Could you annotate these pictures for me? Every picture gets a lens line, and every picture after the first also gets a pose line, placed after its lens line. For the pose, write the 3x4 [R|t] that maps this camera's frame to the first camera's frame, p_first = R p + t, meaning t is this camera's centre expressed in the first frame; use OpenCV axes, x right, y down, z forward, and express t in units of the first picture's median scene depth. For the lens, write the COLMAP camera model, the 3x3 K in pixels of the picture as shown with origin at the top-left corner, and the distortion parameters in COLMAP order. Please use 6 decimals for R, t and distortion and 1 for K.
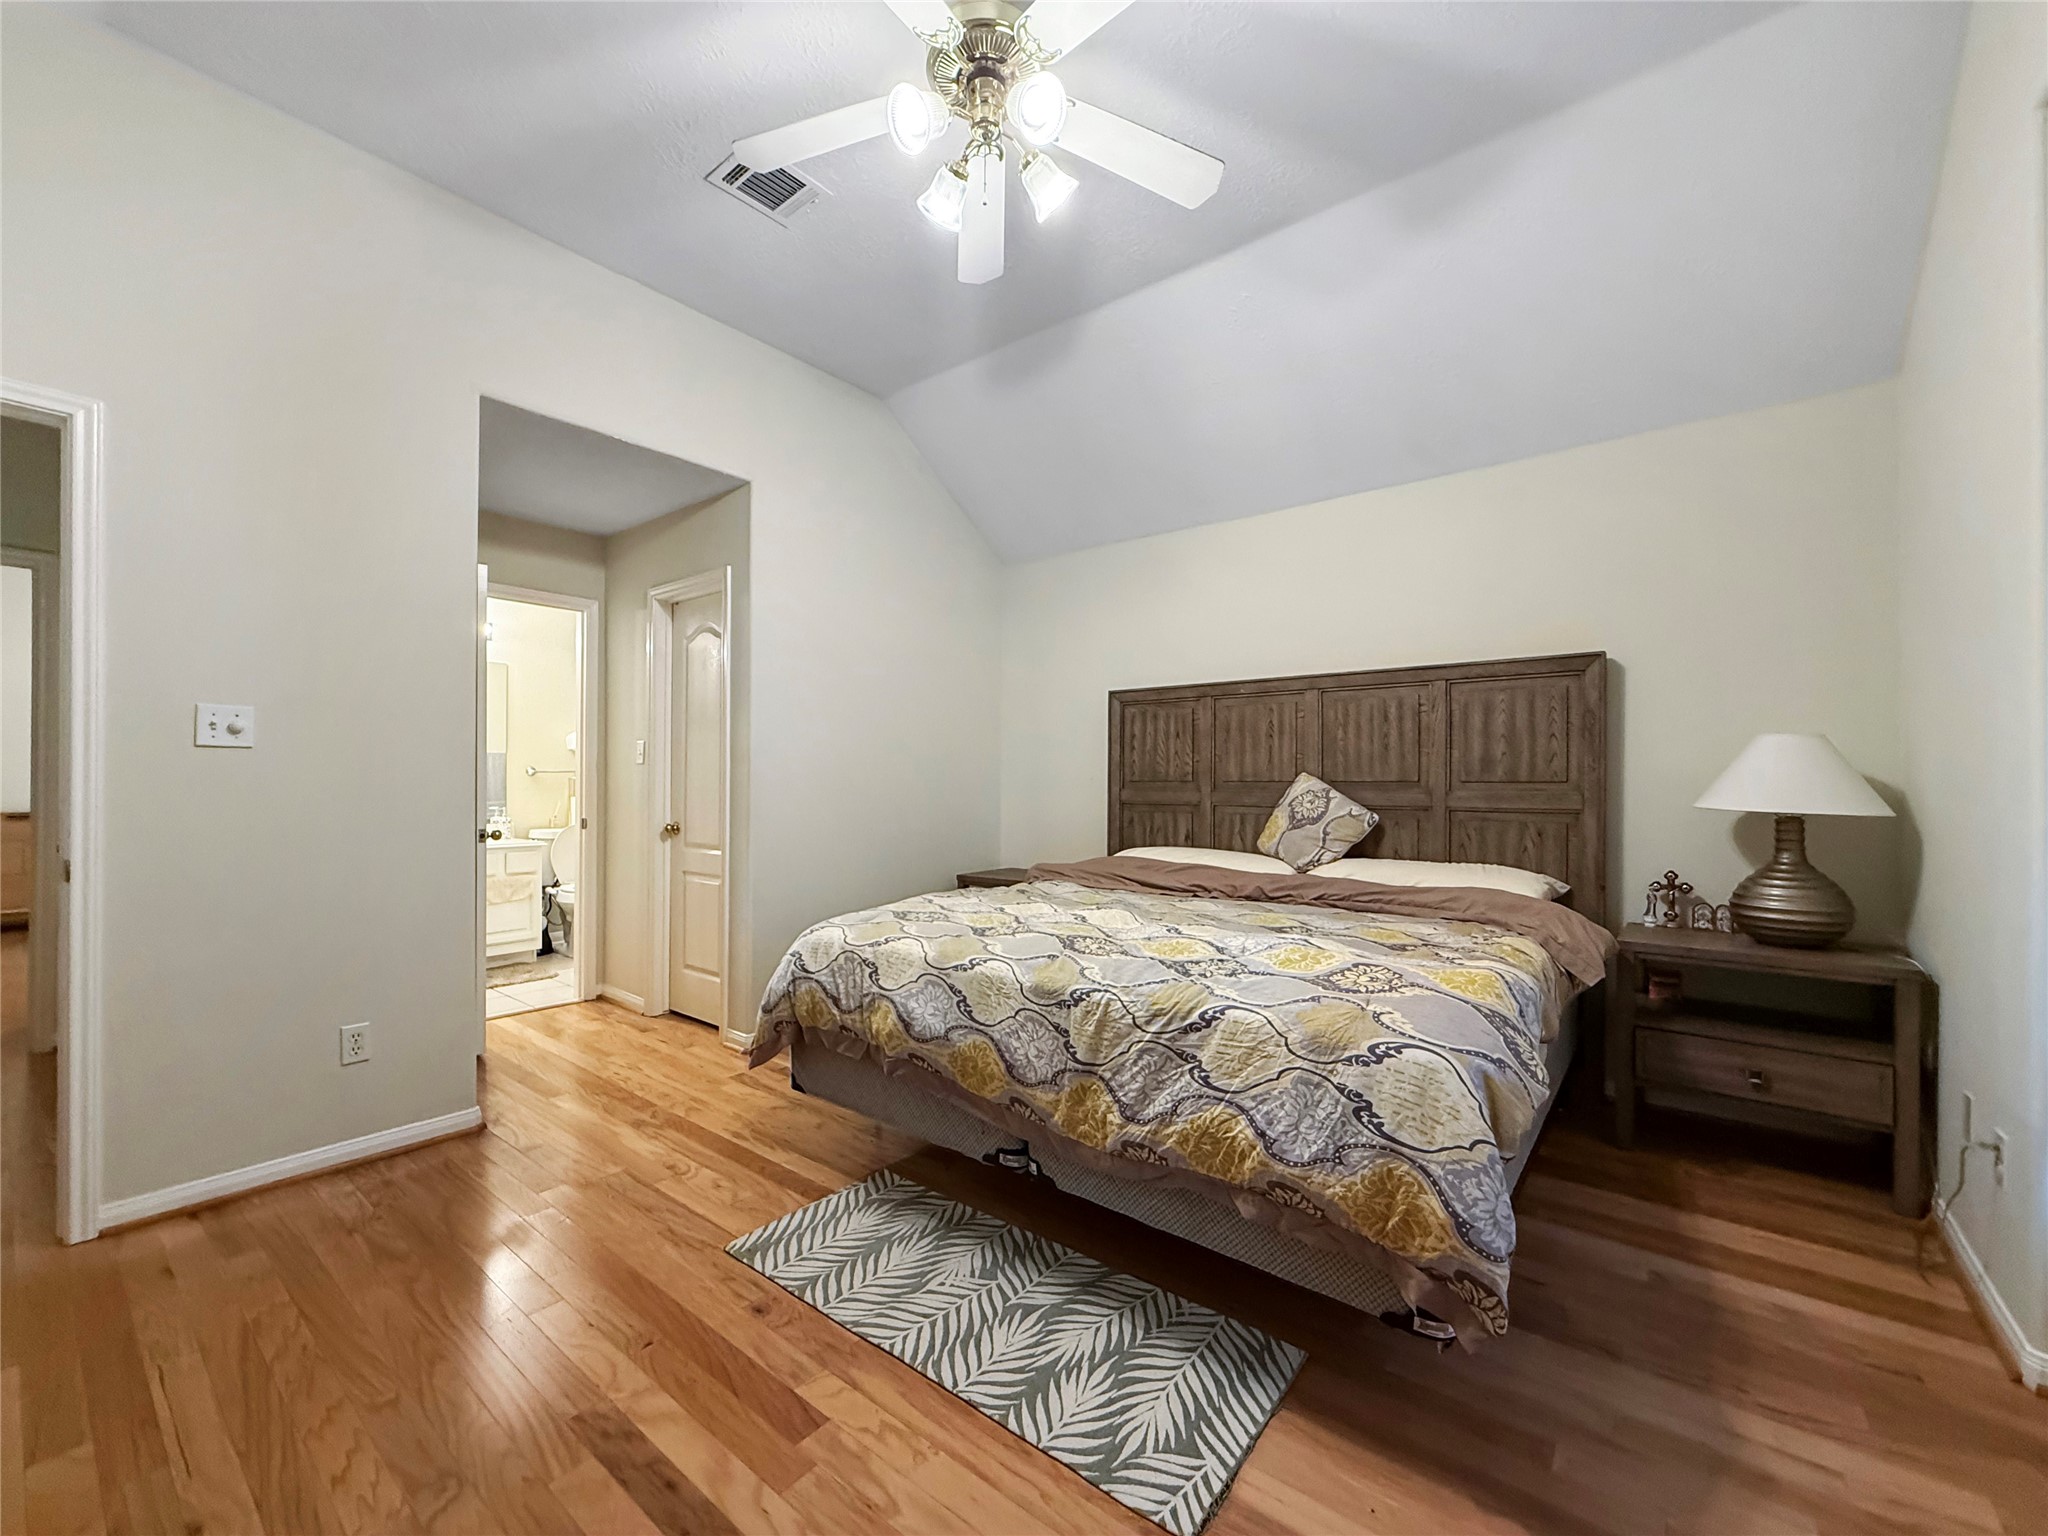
lens RADIAL K [[822.8, 0, 1017.8], [0, 822.8, 777.8], [0, 0, 1]] dist [0.001901, 0.000337]
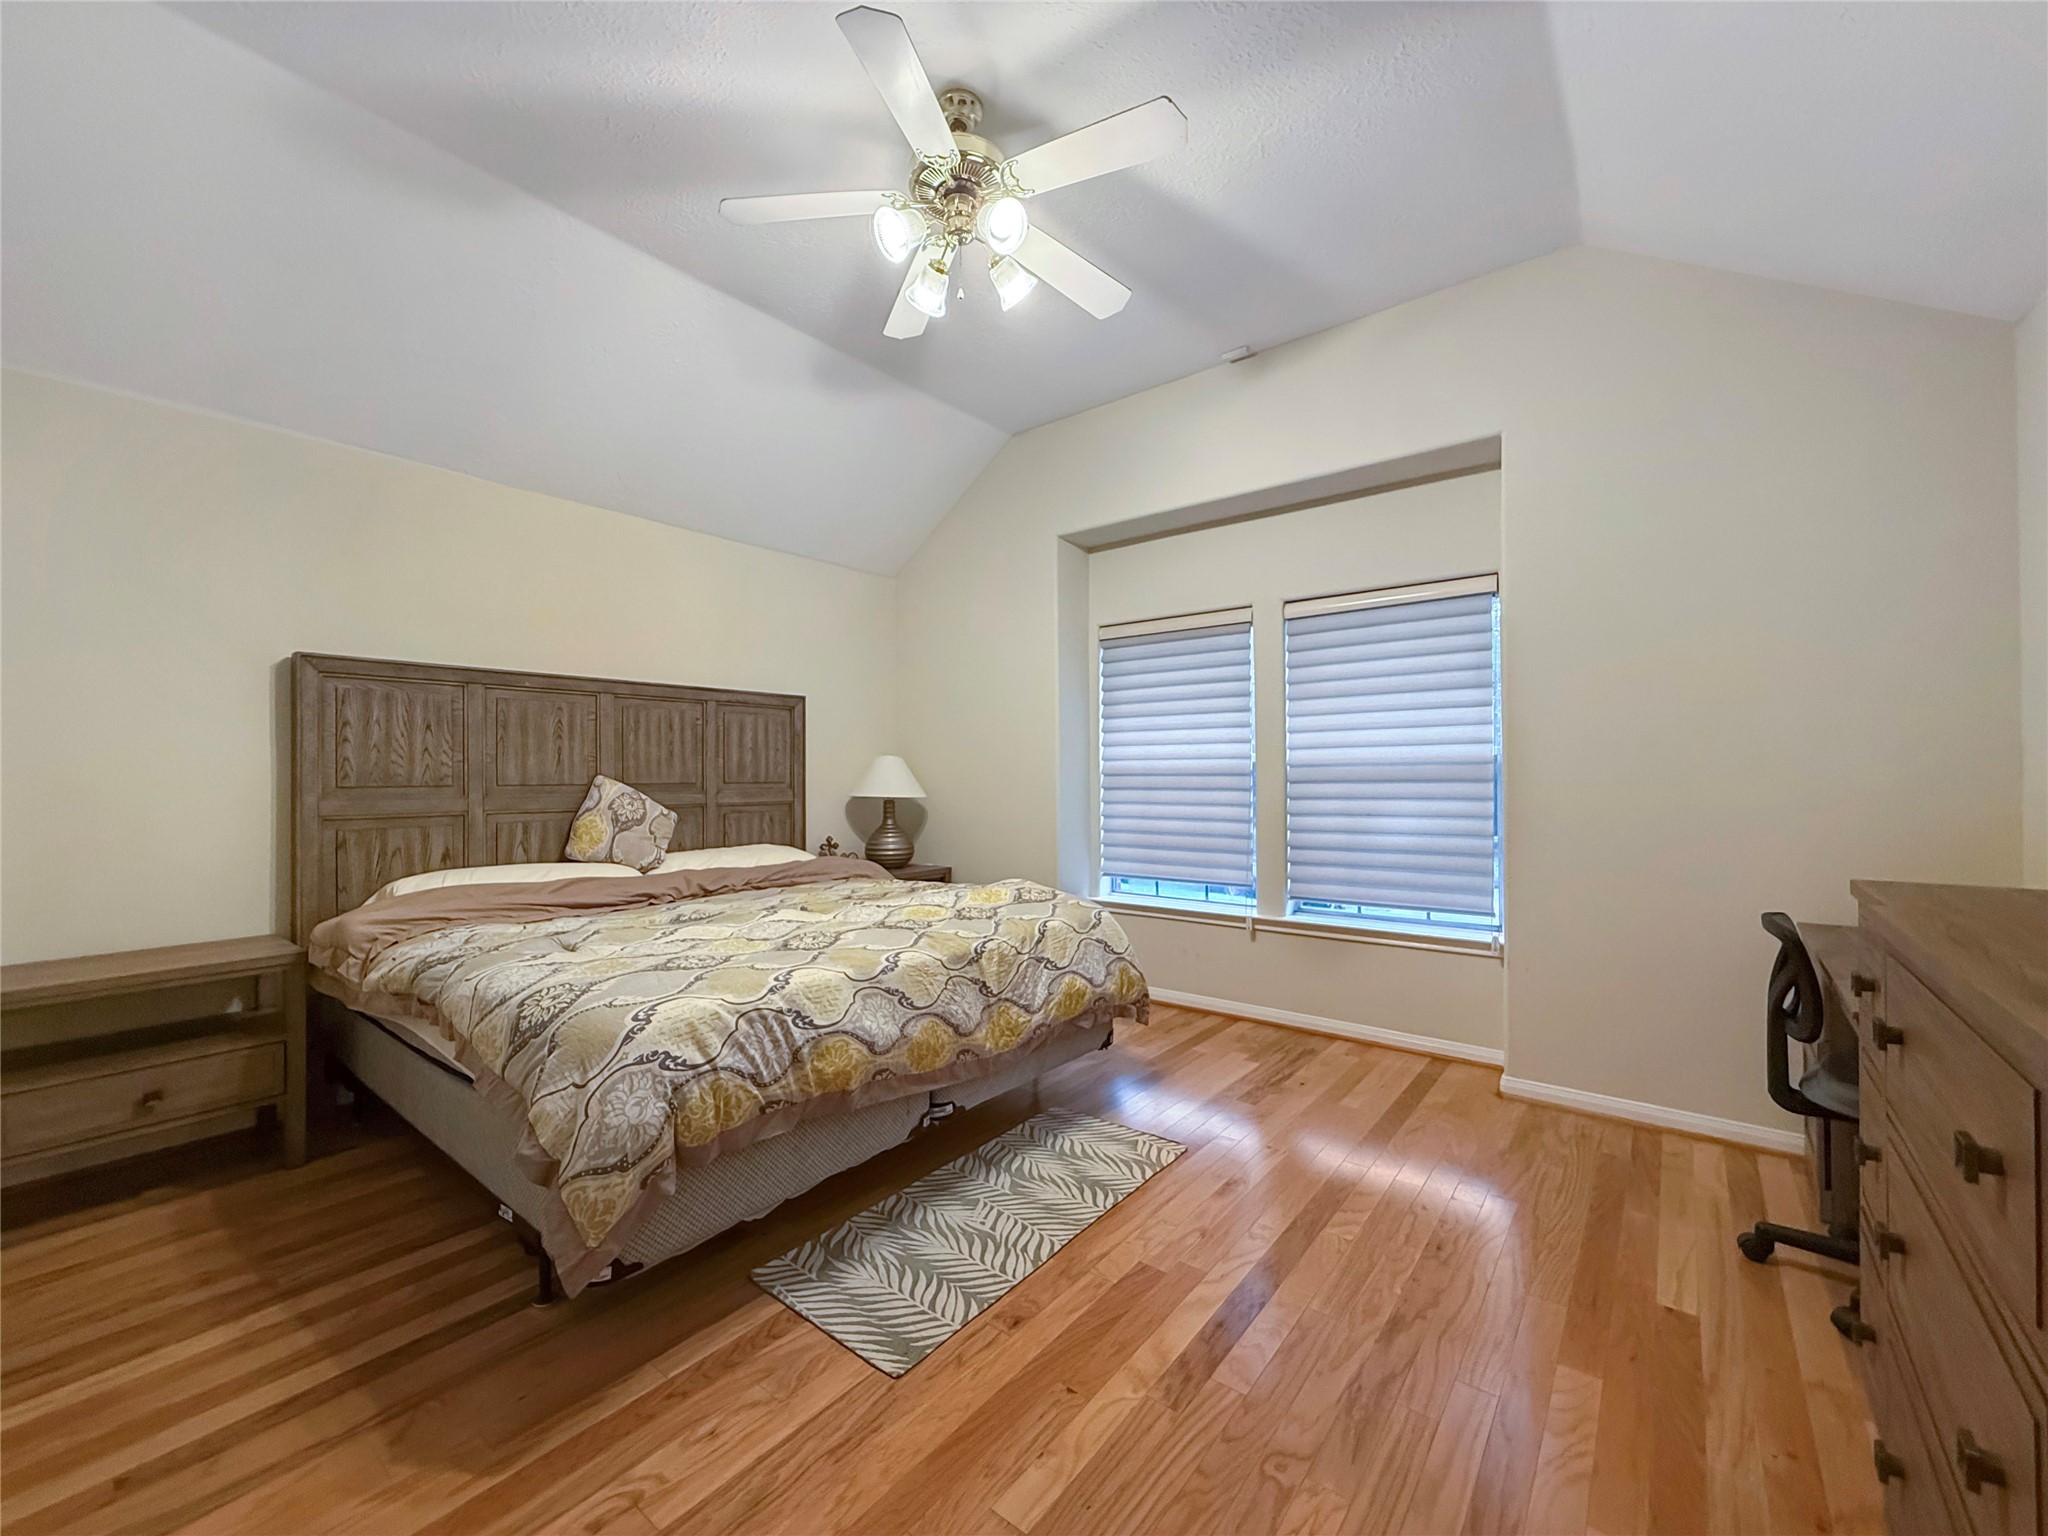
lens RADIAL K [[822.8, 0, 1017.3], [0, 822.8, 769.6], [0, 0, 1]] dist [0.001901, 0.000337]
pose [[-0.004851, 0.004562, 0.999978, -0.777356], [-0.000254, 0.999990, -0.004563, -0.010761], [-0.999988, -0.000276, -0.004850, 0.593855]]
